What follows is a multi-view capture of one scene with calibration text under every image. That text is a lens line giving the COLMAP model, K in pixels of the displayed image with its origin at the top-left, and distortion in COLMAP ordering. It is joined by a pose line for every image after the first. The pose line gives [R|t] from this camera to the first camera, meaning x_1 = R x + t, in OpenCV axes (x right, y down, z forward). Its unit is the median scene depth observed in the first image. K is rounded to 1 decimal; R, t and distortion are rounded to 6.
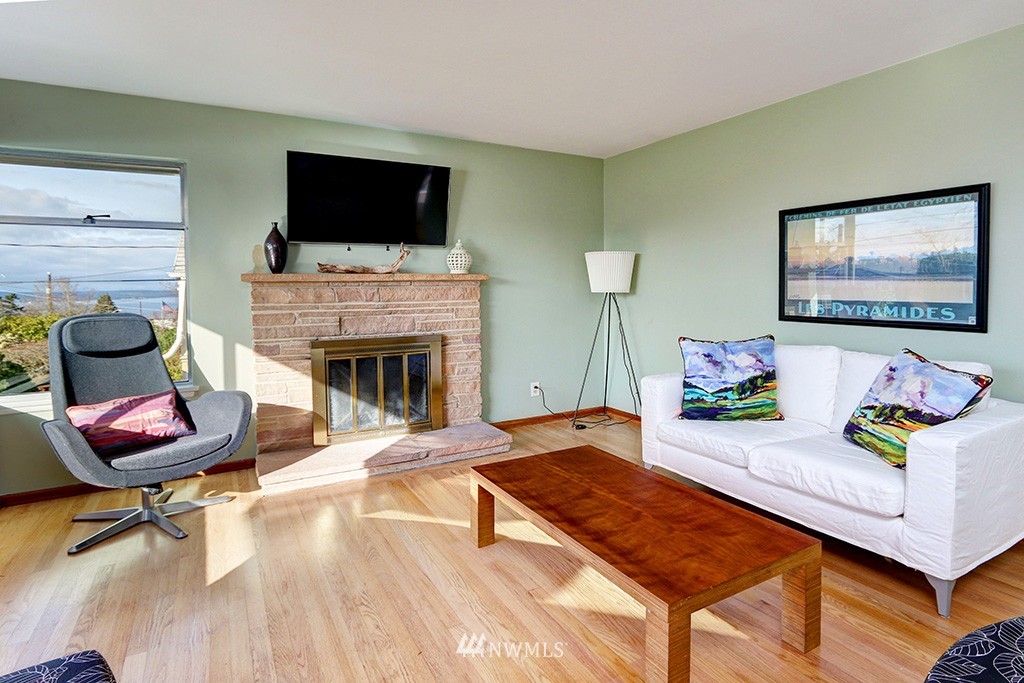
lens RADIAL K [[535.9, 0, 514.8], [0, 535.9, 287.0], [0, 0, 1]] dist [-0.021317, 0.009870]
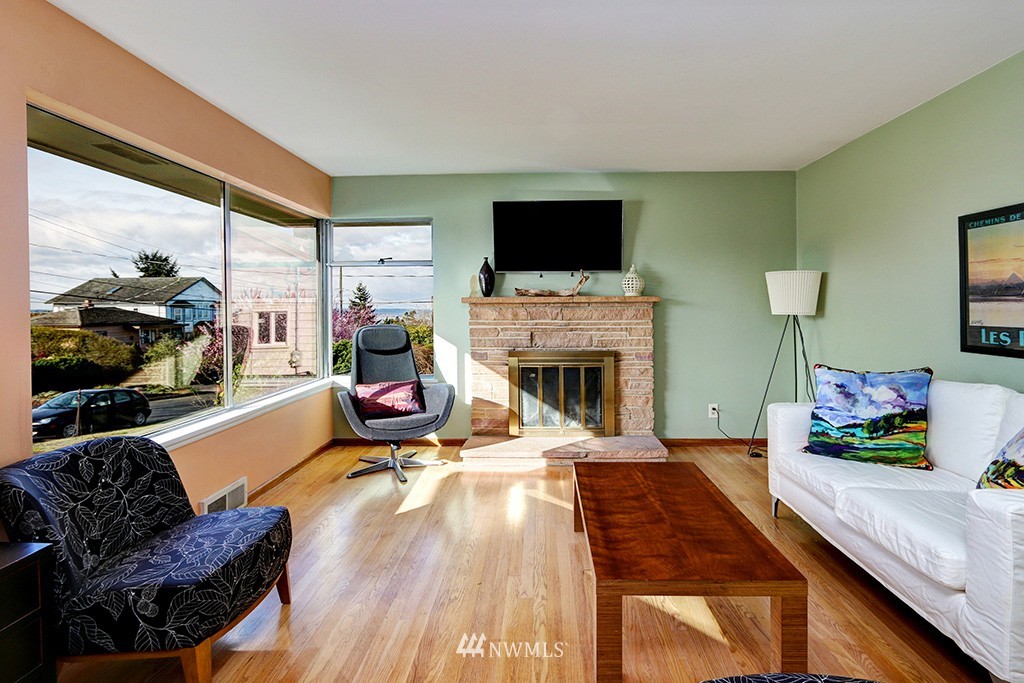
lens RADIAL K [[535.9, 0, 514.8], [0, 535.9, 287.0], [0, 0, 1]] dist [-0.021317, 0.009870]
pose [[0.835367, -0.016243, -0.549453, 0.329164], [-0.003530, 0.999384, -0.034912, -0.004311], [0.549681, 0.031104, 0.834795, -0.045728]]
